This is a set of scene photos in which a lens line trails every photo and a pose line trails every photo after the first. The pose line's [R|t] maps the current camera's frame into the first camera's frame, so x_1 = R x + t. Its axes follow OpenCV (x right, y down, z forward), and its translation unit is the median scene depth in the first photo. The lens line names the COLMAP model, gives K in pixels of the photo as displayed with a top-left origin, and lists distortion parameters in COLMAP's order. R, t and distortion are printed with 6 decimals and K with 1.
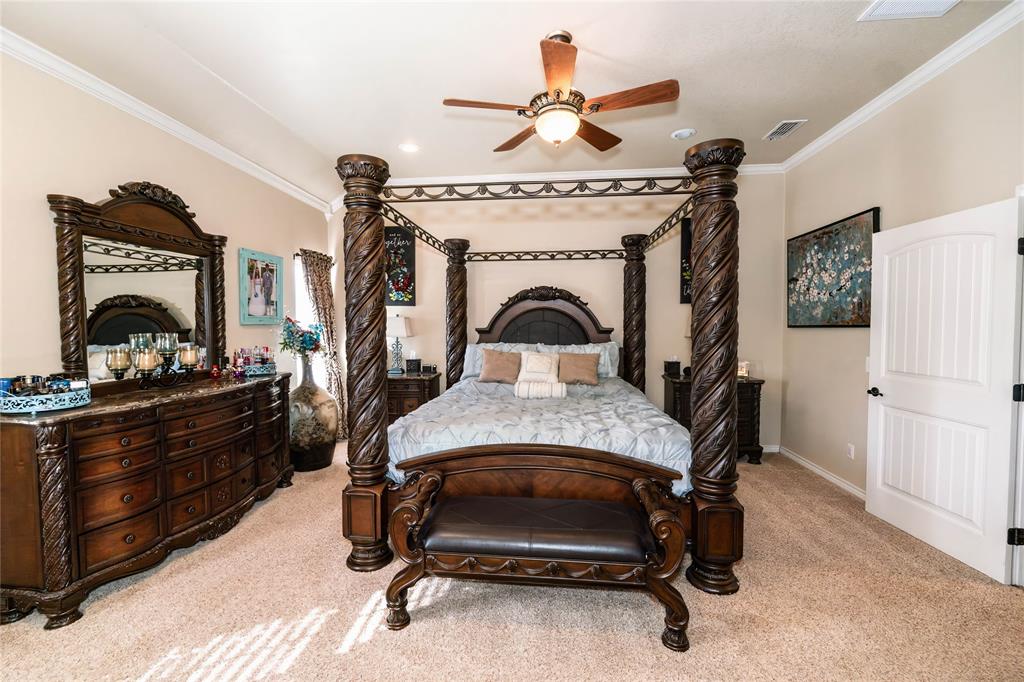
lens RADIAL K [[440.4, 0, 512.0], [0, 440.4, 341.0], [0, 0, 1]] dist [-0.001069, -0.000074]
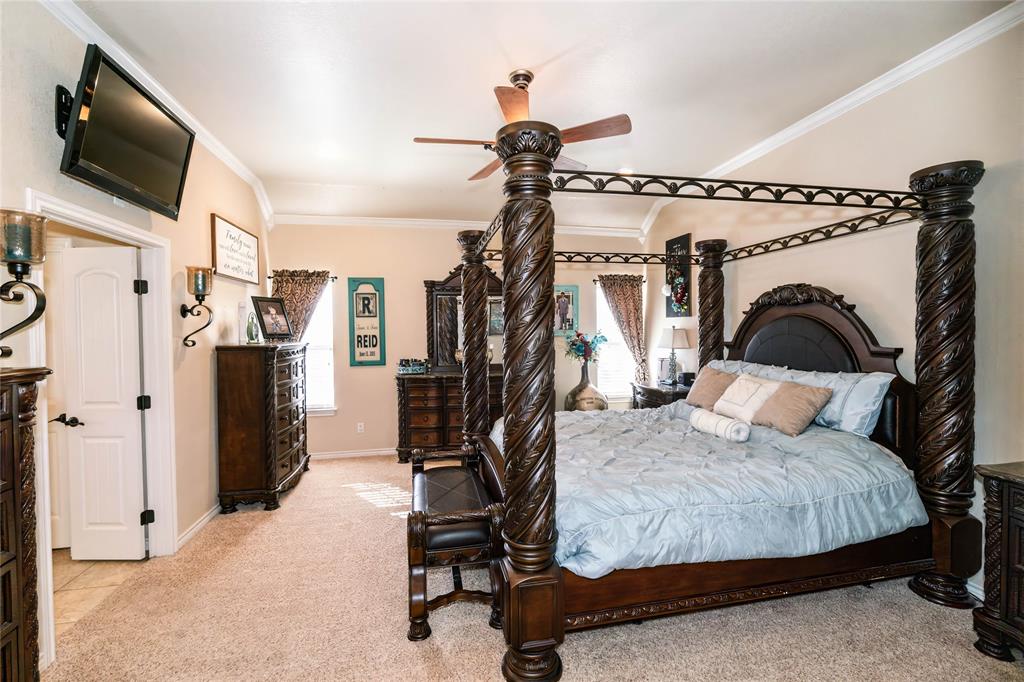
lens RADIAL K [[440.4, 0, 512.0], [0, 440.4, 341.0], [0, 0, 1]] dist [-0.001069, -0.000074]
pose [[0.305371, 0.022467, -0.951968, 0.636032], [-0.025468, 0.999557, 0.015421, -0.035439], [0.951893, 0.019536, 0.305808, 0.380260]]
